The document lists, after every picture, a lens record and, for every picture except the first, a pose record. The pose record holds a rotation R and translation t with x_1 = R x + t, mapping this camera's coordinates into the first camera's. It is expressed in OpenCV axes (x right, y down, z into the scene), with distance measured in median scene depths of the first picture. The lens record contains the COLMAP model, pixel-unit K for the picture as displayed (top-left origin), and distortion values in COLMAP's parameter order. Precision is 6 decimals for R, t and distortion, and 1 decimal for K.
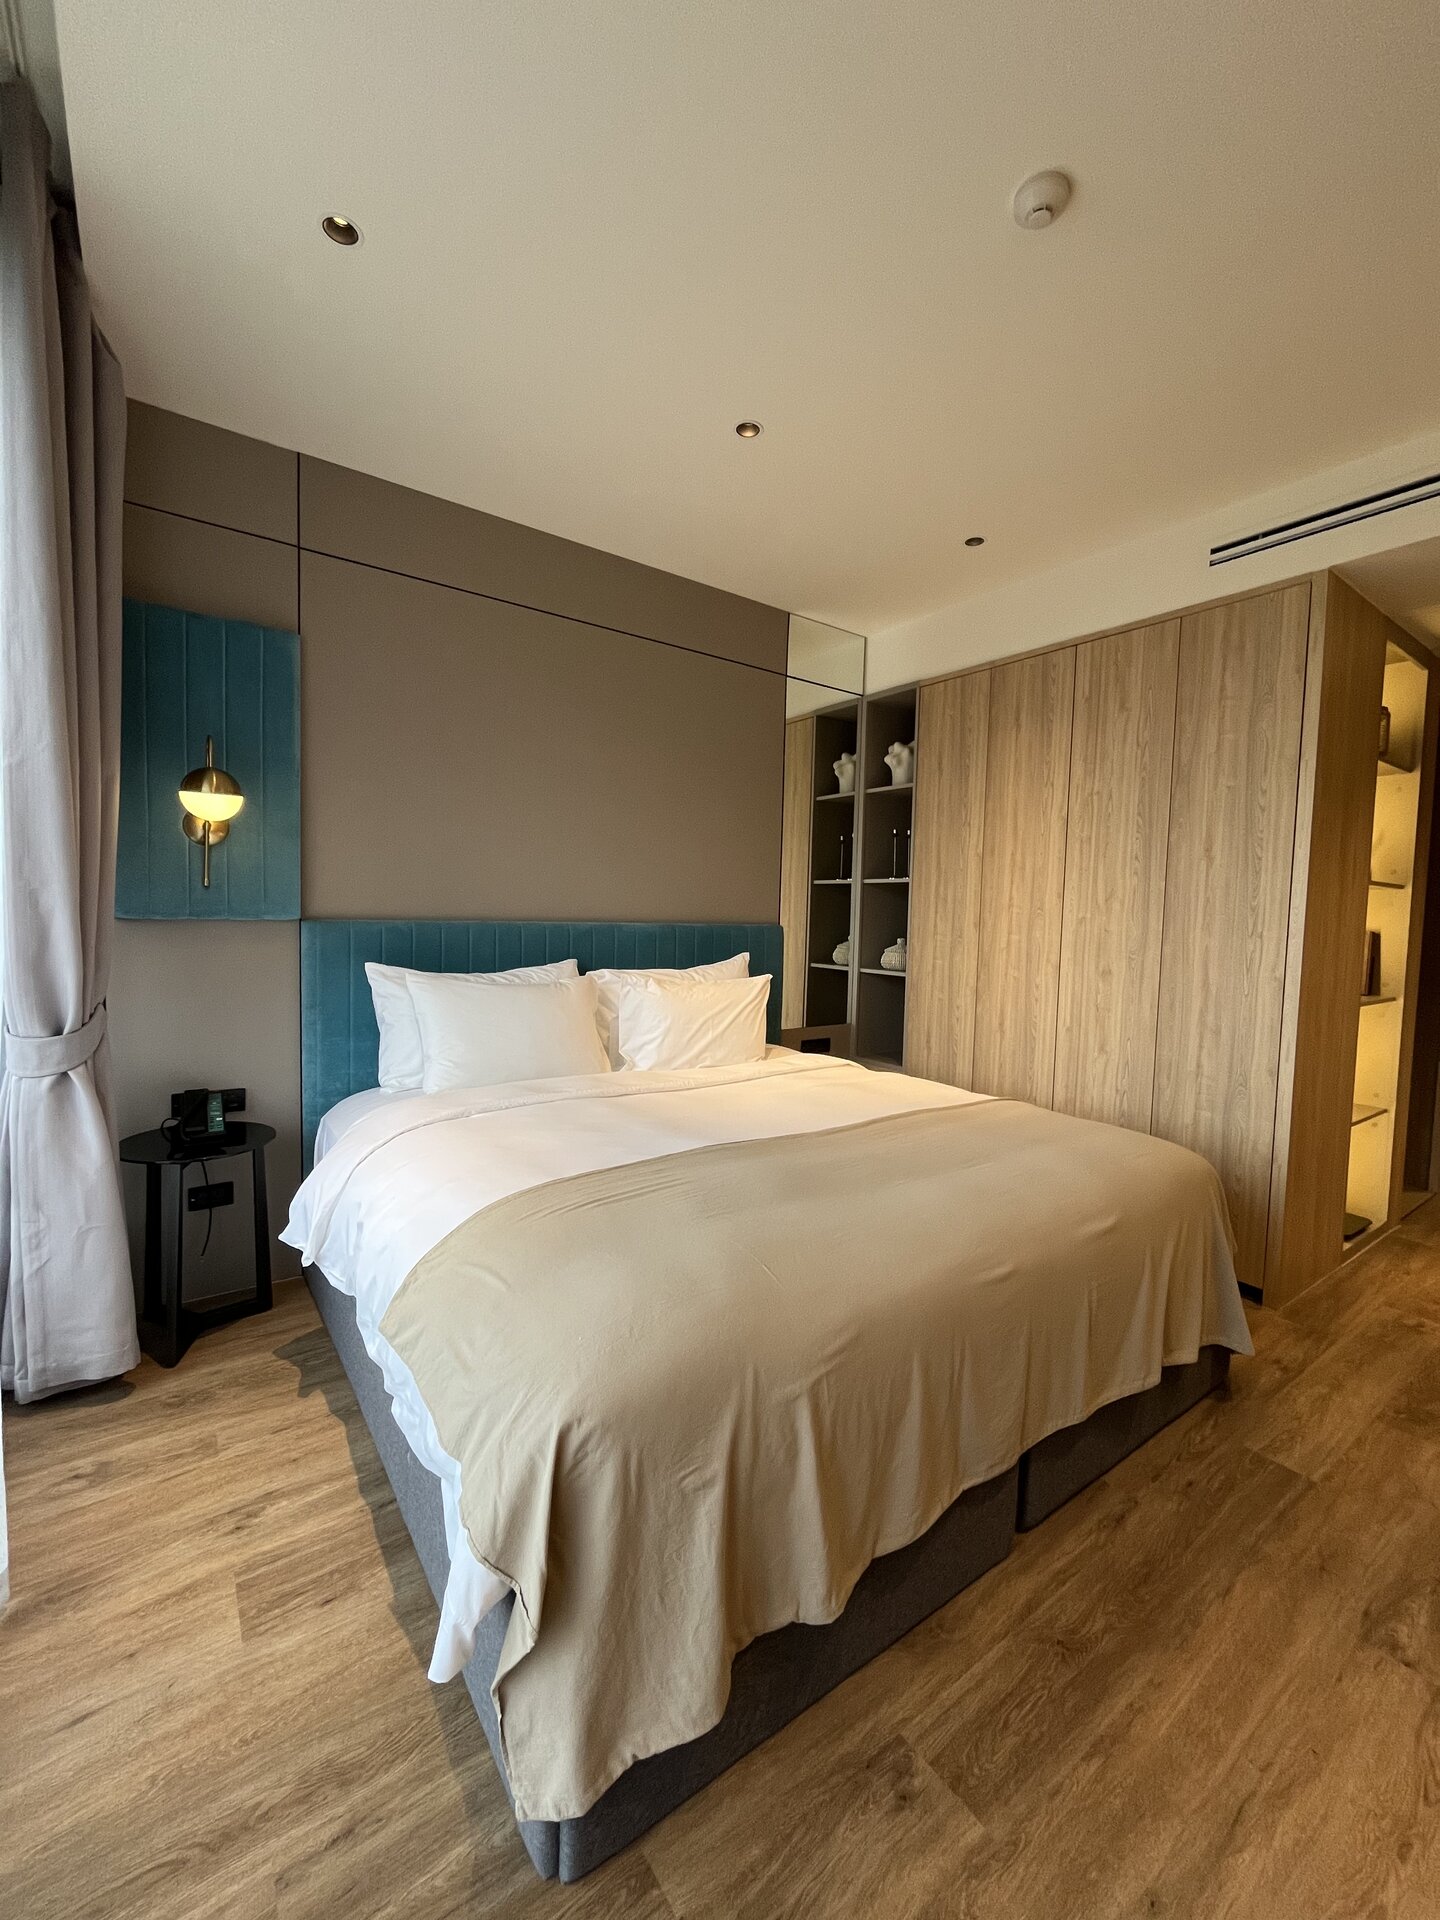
lens RADIAL K [[778.7, 0, 720.1], [0, 778.7, 958.8], [0, 0, 1]] dist [-0.001565, 0.000791]
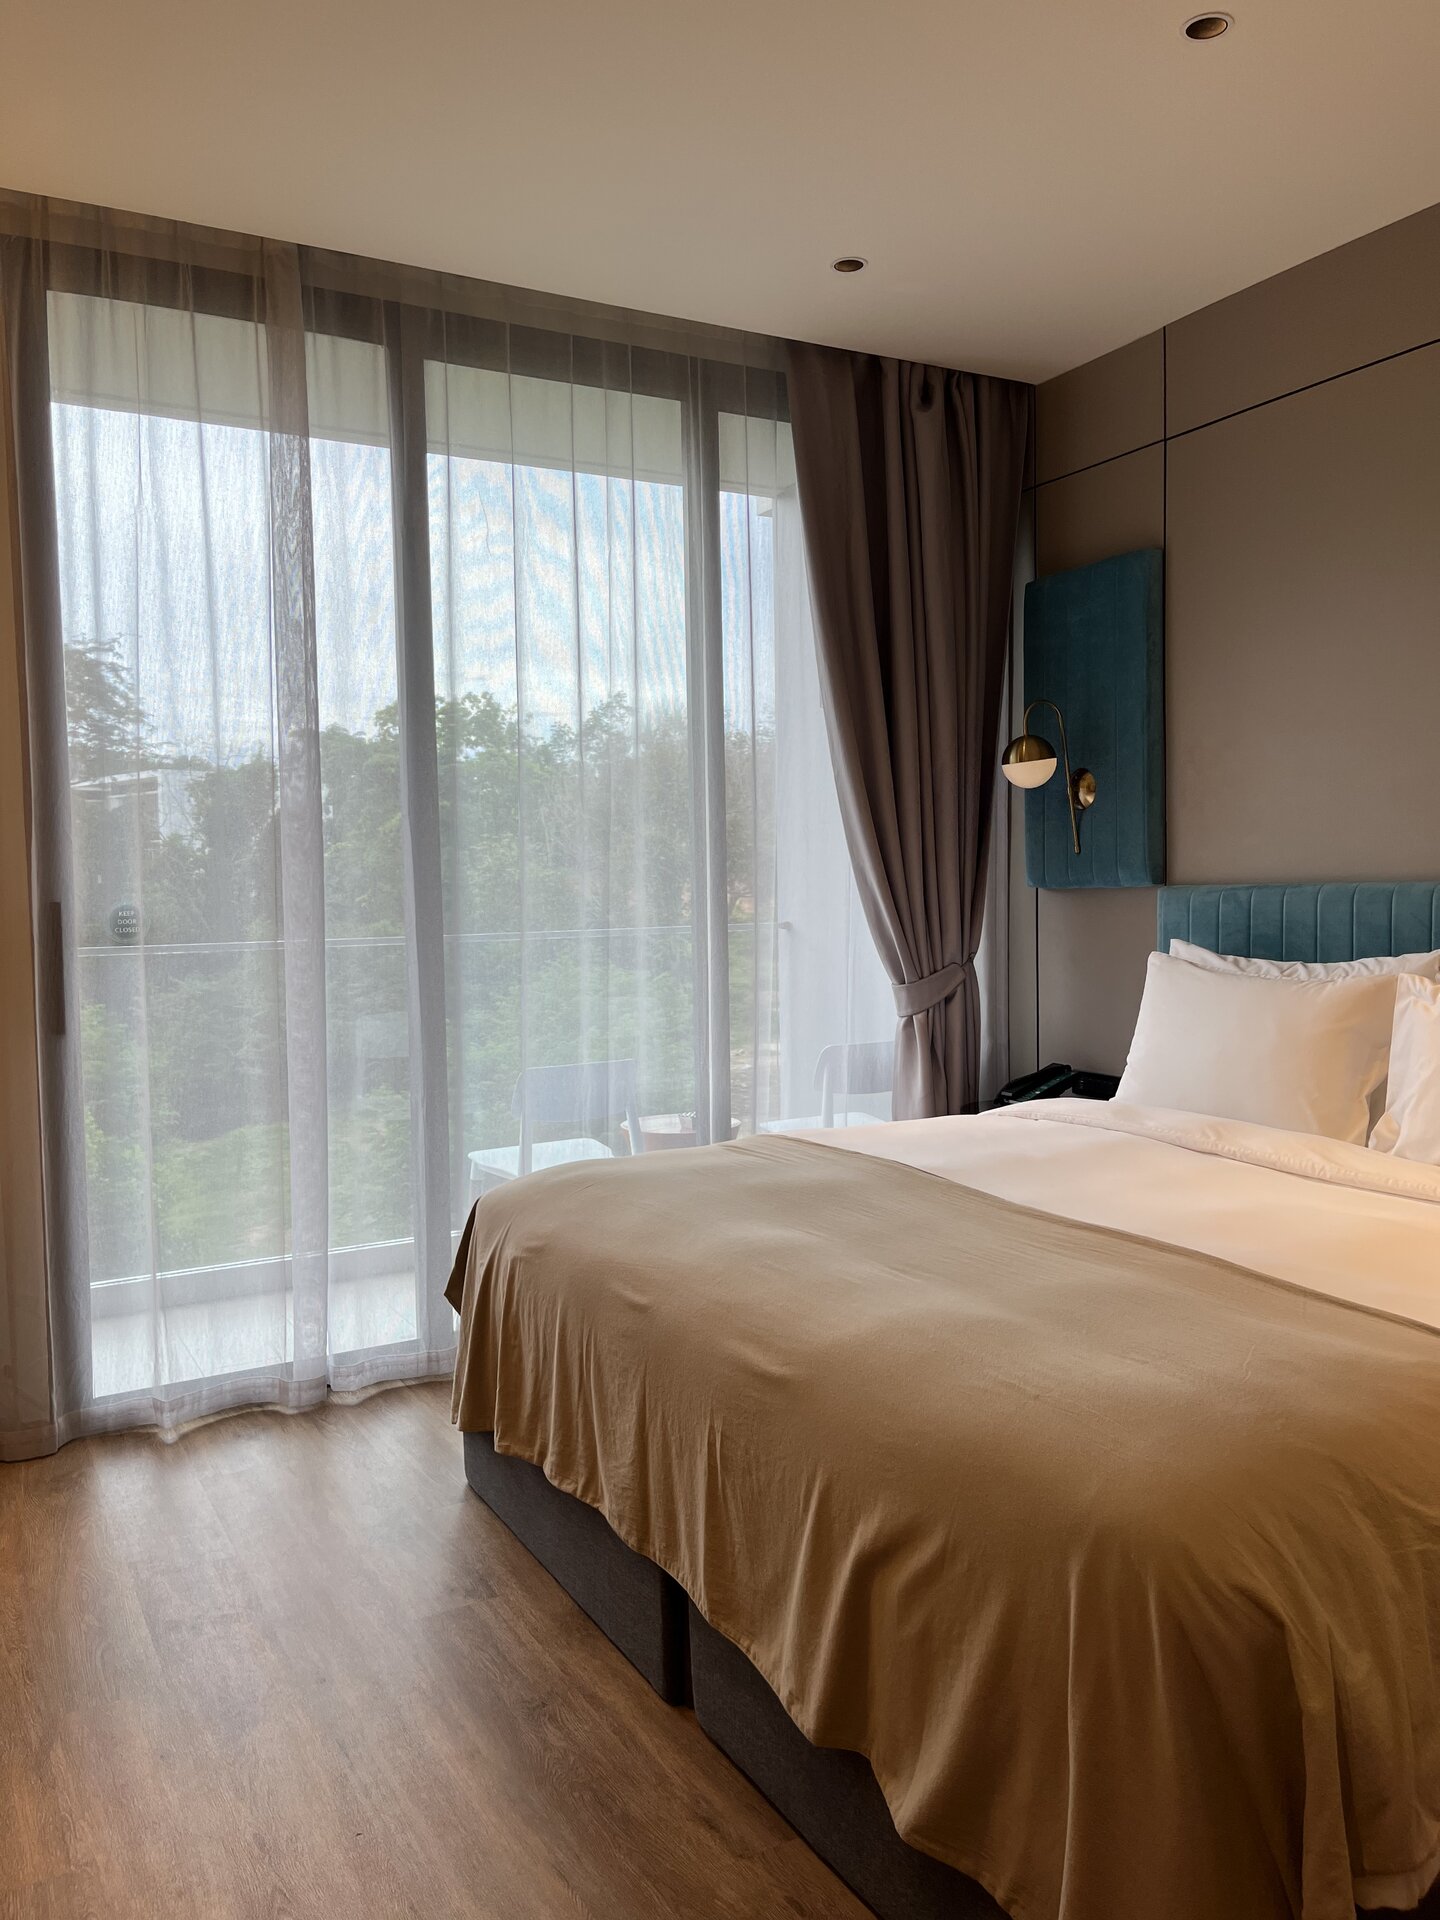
lens RADIAL K [[1450.3, 0, 720.0], [0, 1450.3, 960.0], [0, 0, 1]] dist [0.084570, -0.112084]
pose [[-0.122512, 0.031319, -0.991973, 1.540114], [-0.042431, 0.998423, 0.036763, -0.012446], [0.991560, 0.046594, -0.120990, 1.037405]]
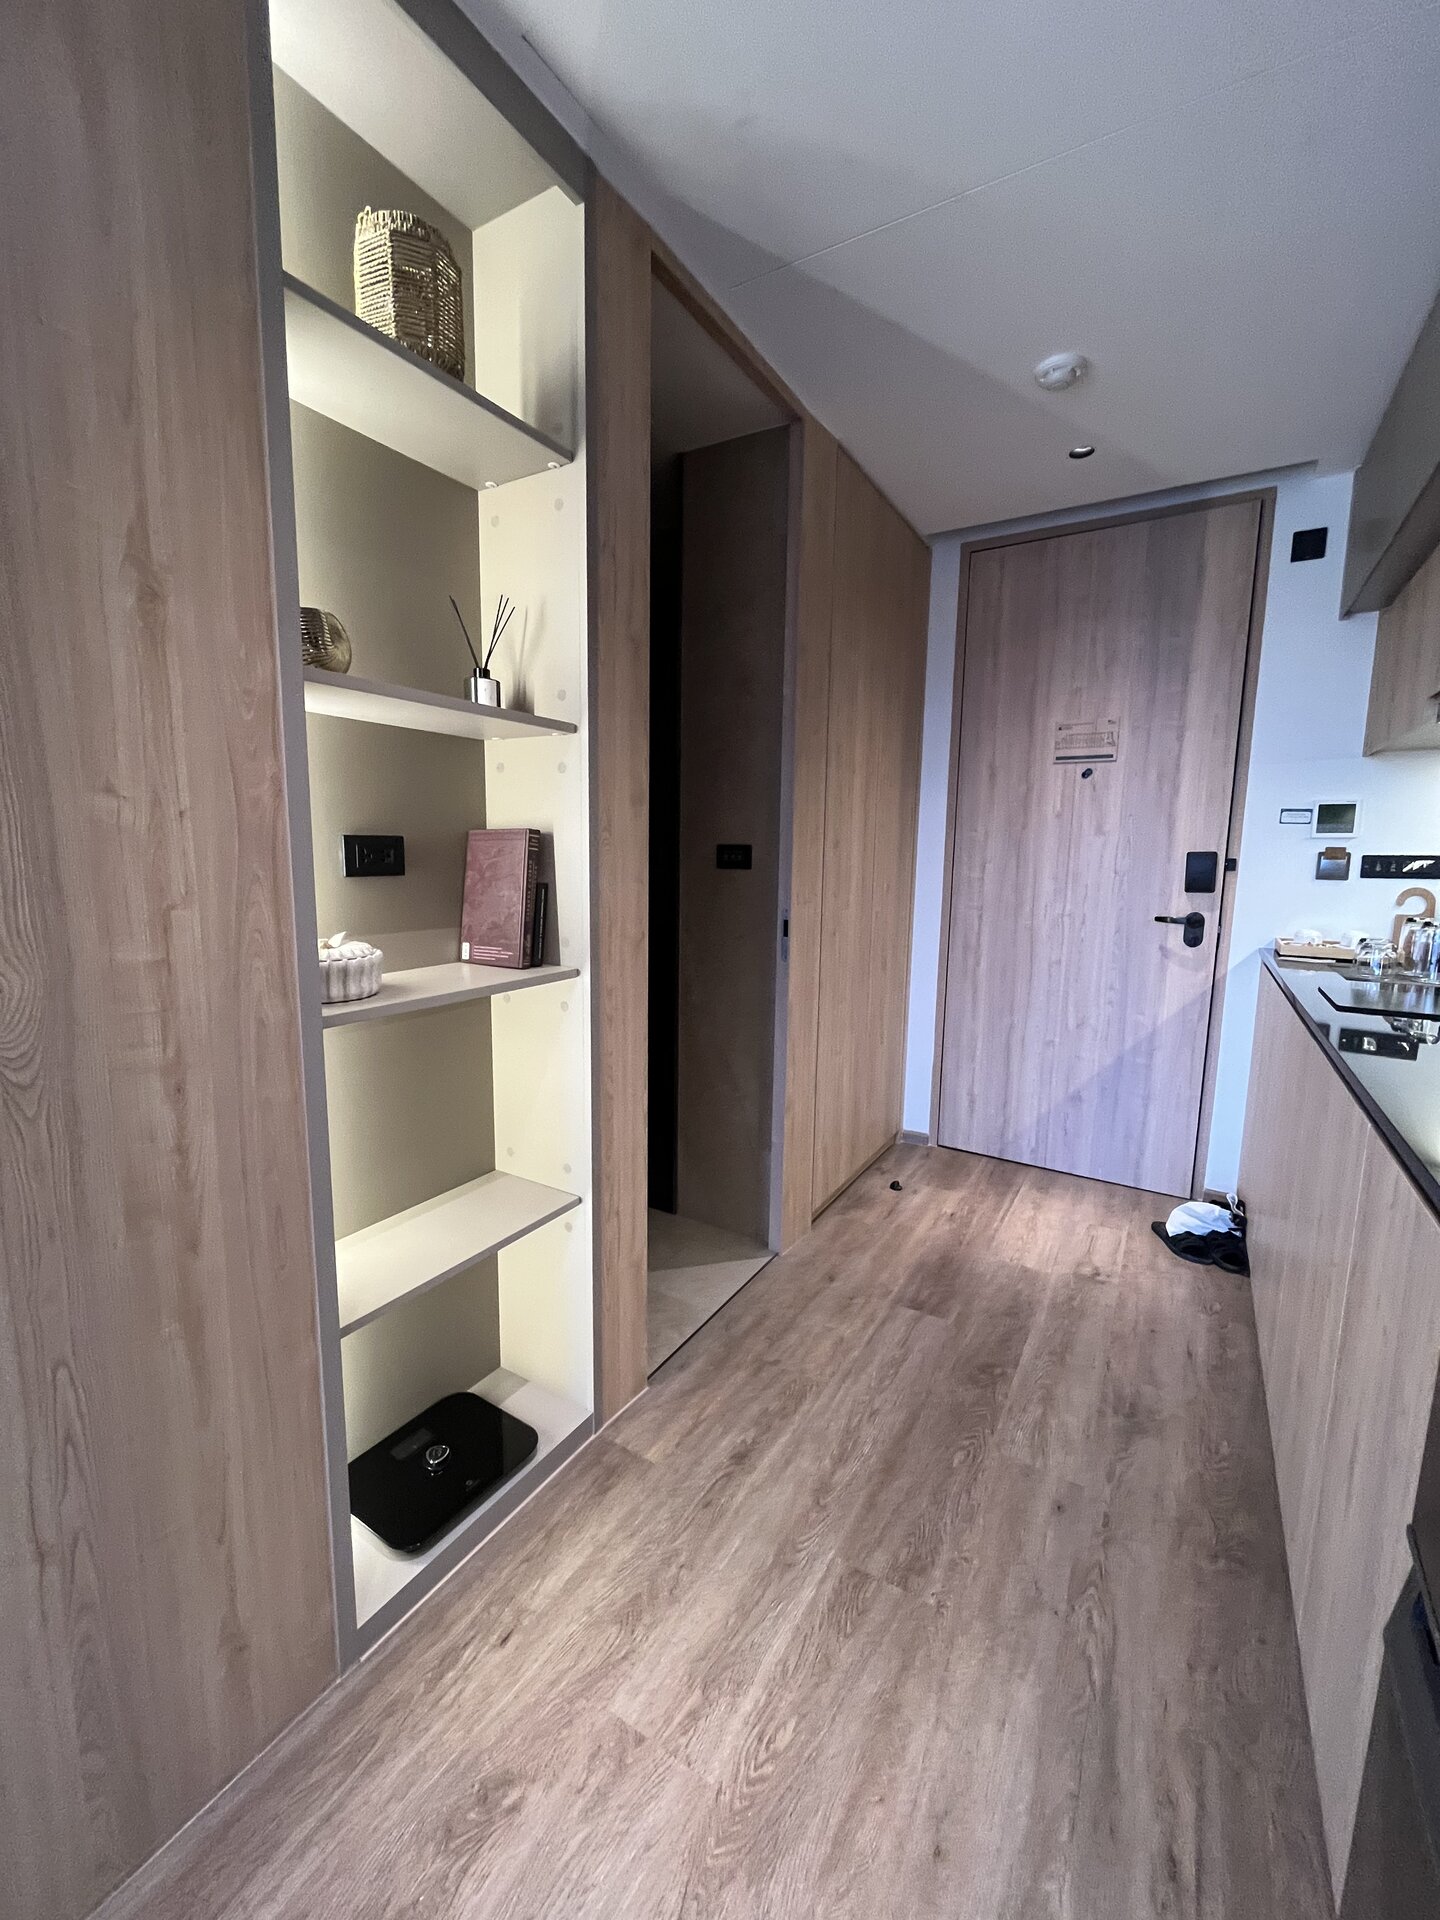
lens RADIAL K [[778.7, 0, 720.1], [0, 778.7, 958.8], [0, 0, 1]] dist [-0.001565, 0.000791]
pose [[0.921844, -0.064393, 0.382175, 1.378197], [0.030007, 0.994999, 0.095267, 0.001786], [-0.386399, -0.076354, 0.919166, 0.960525]]
